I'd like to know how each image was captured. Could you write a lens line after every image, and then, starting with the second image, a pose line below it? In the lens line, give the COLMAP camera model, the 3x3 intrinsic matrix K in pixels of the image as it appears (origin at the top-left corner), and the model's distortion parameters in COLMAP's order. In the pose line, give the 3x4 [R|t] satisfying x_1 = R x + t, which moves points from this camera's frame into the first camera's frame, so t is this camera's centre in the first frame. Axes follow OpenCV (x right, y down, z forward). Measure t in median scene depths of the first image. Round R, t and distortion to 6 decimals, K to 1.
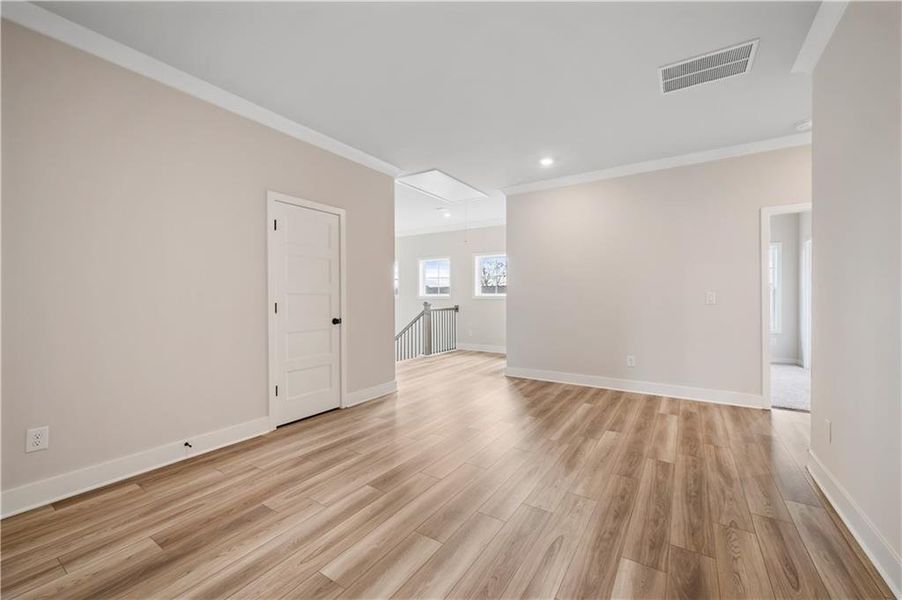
lens RADIAL K [[361.1, 0, 454.3], [0, 361.1, 299.0], [0, 0, 1]] dist [-0.000870, -0.000055]
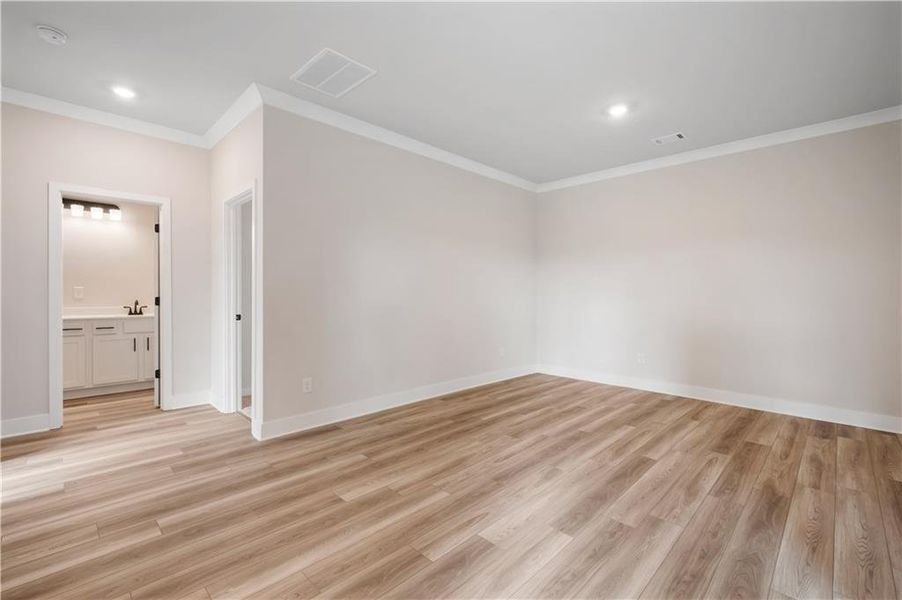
lens RADIAL K [[361.1, 0, 452.8], [0, 361.1, 298.7], [0, 0, 1]] dist [-0.000870, -0.000055]
pose [[-0.973308, -0.005338, 0.229439, 0.110639], [-0.001031, 0.999821, 0.018888, -0.015354], [-0.229499, 0.018148, -0.973140, 1.963376]]
